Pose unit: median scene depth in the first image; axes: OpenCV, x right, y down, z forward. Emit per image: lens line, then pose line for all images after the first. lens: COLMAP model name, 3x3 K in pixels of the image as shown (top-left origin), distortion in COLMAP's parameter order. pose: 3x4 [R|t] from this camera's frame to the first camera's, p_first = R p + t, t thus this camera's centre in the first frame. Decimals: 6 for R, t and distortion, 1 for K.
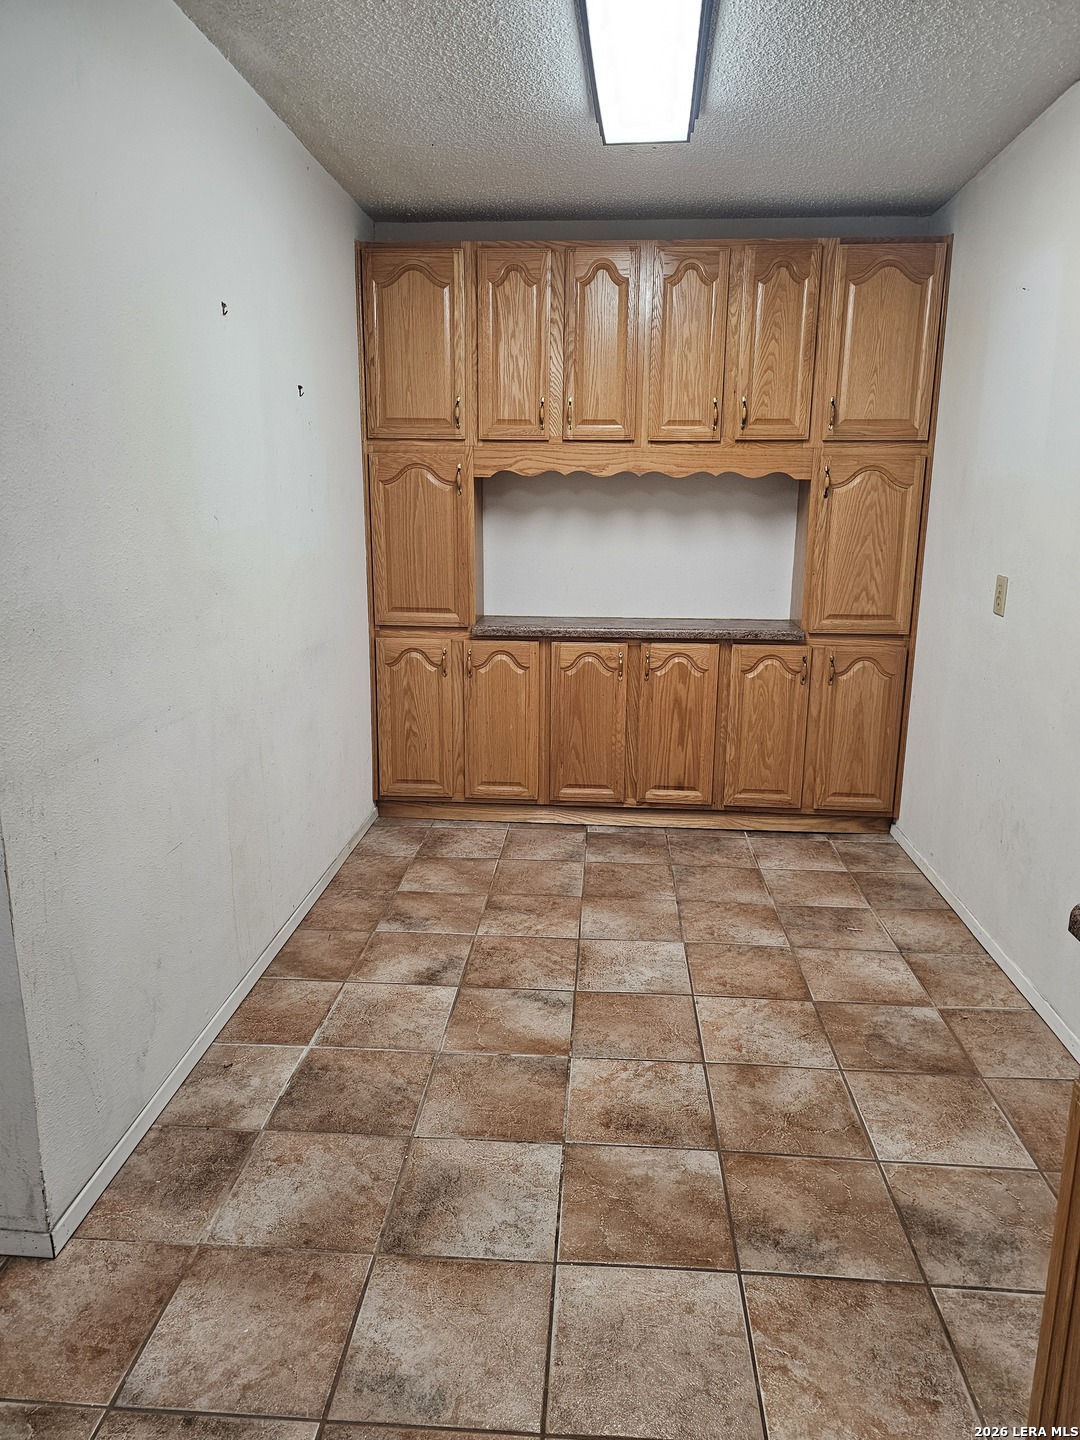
lens RADIAL K [[963.7, 0, 538.4], [0, 963.7, 719.5], [0, 0, 1]] dist [0.055350, -0.045408]
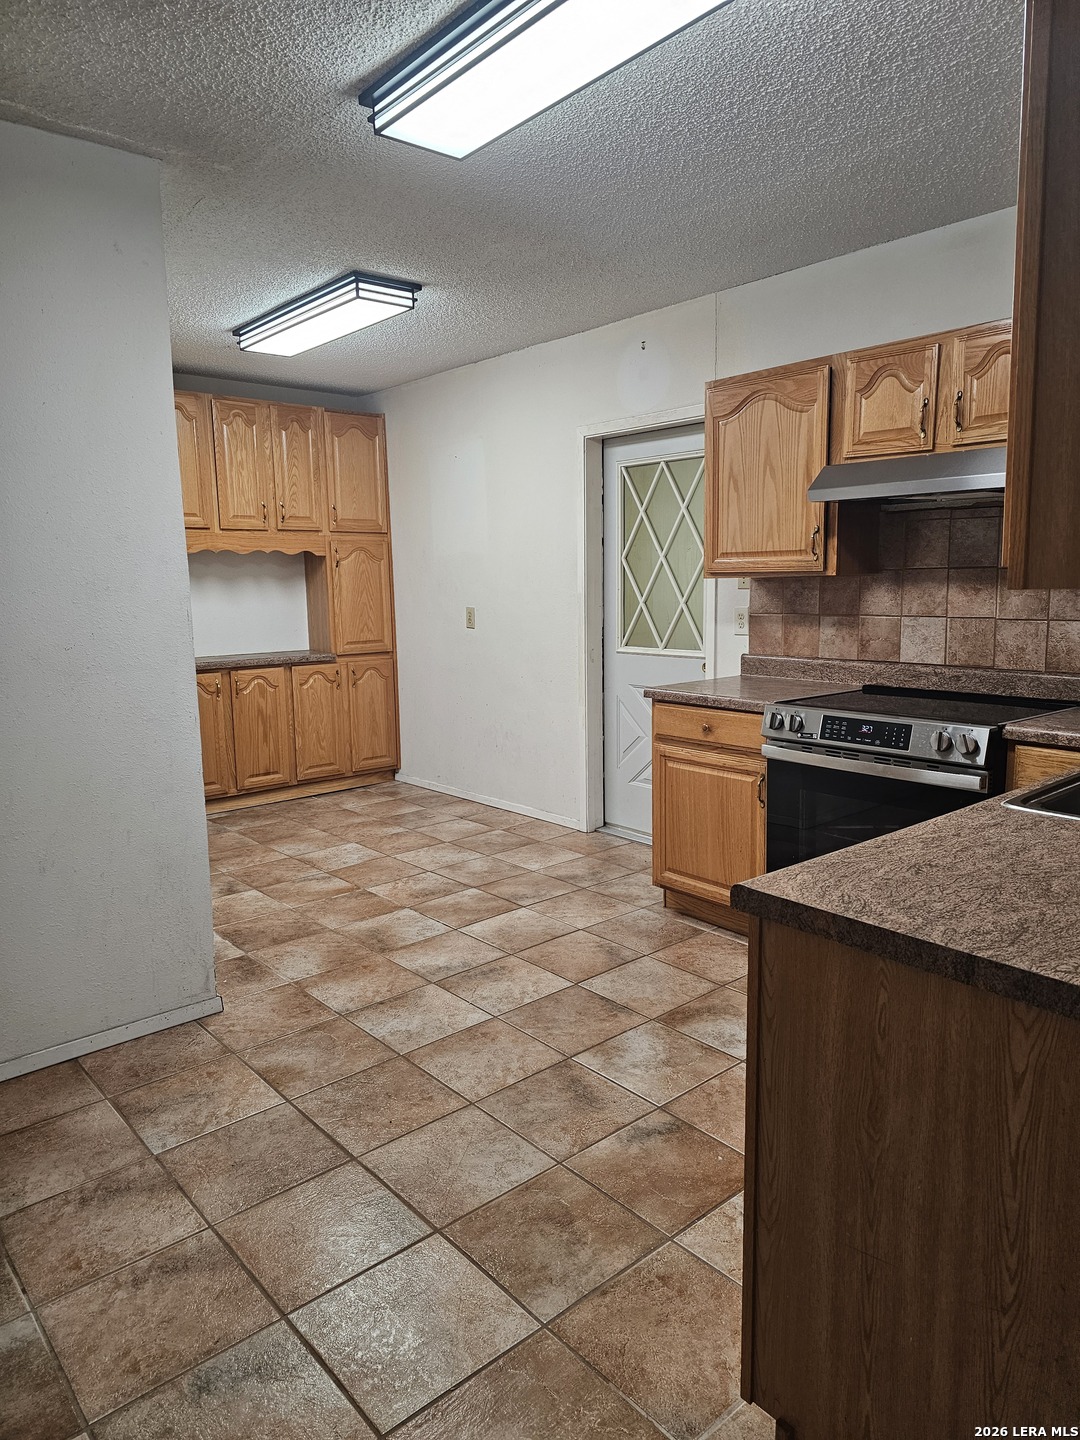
lens RADIAL K [[963.7, 0, 552.4], [0, 963.7, 722.9], [0, 0, 1]] dist [0.055350, -0.045408]
pose [[0.698641, -0.126091, 0.704274, -0.601300], [0.178792, 0.983886, -0.001210, 0.082749], [-0.692773, 0.126764, 0.709927, -0.316569]]
